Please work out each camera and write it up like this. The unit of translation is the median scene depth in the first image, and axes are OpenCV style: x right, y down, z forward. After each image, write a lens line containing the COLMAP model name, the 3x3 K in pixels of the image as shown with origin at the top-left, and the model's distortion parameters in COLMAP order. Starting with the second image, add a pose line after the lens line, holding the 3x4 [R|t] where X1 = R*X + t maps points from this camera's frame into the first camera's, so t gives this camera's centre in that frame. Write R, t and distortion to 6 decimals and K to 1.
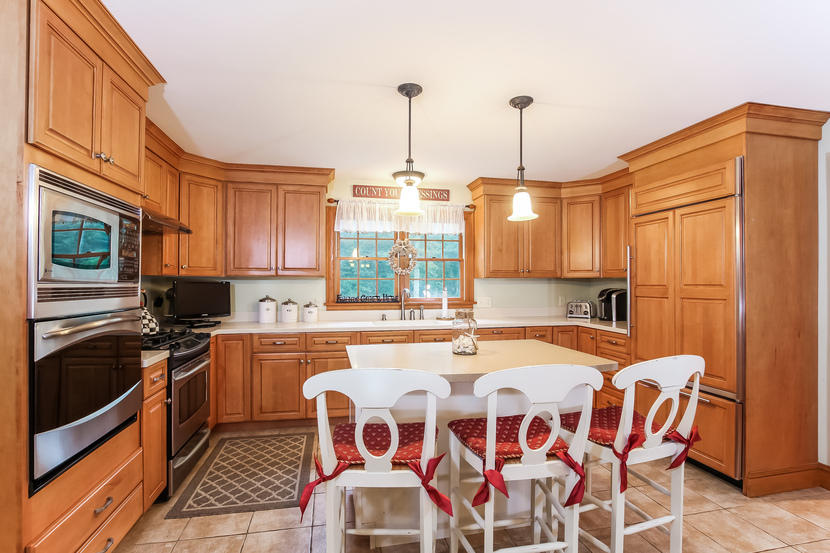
lens RADIAL K [[393.0, 0, 411.0], [0, 393.0, 281.0], [0, 0, 1]] dist [-0.026447, 0.002608]
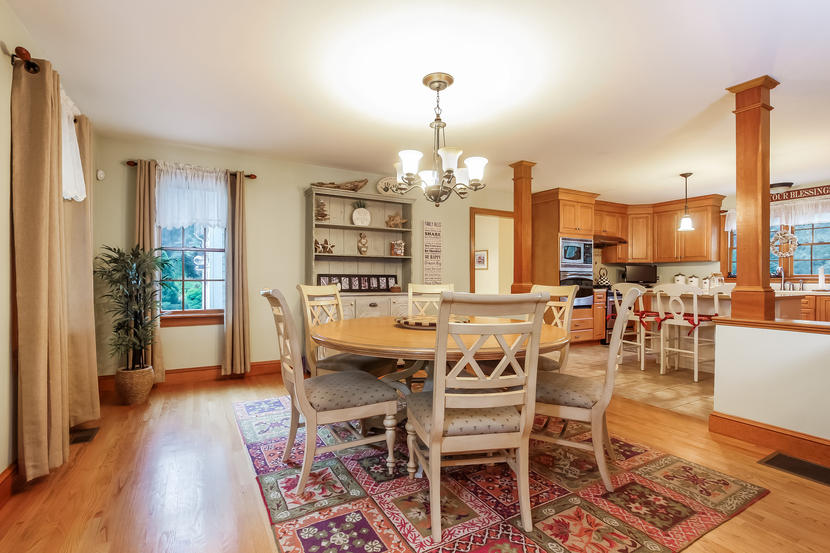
lens RADIAL K [[393.0, 0, 411.6], [0, 393.0, 280.1], [0, 0, 1]] dist [-0.026447, 0.002608]
pose [[0.298224, 0.004458, -0.954486, 0.869473], [0.004095, 0.999974, 0.005950, 0.051207], [0.954487, -0.005683, 0.298198, -0.616720]]
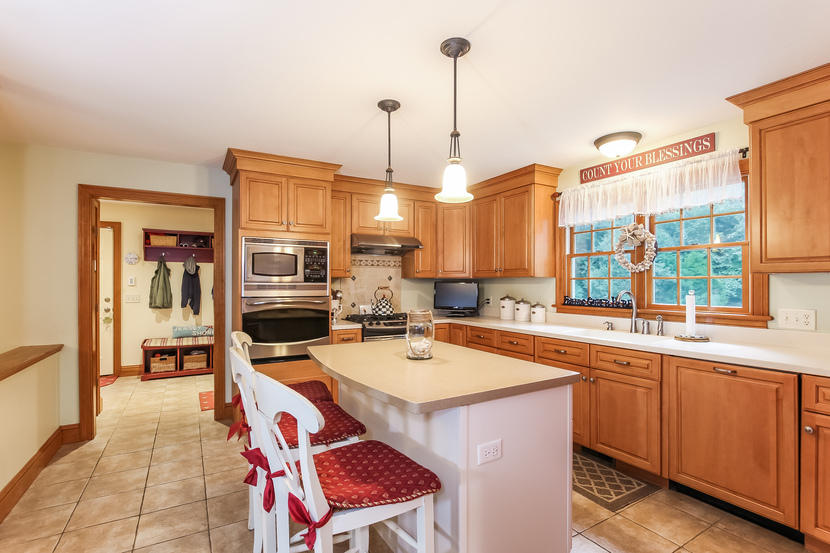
lens RADIAL K [[393.0, 0, 412.7], [0, 393.0, 281.1], [0, 0, 1]] dist [-0.026447, 0.002608]
pose [[0.316140, -0.006597, -0.948690, 0.554305], [0.004680, 0.999974, -0.005394, 0.003891], [0.948701, -0.002735, 0.316163, 0.374350]]
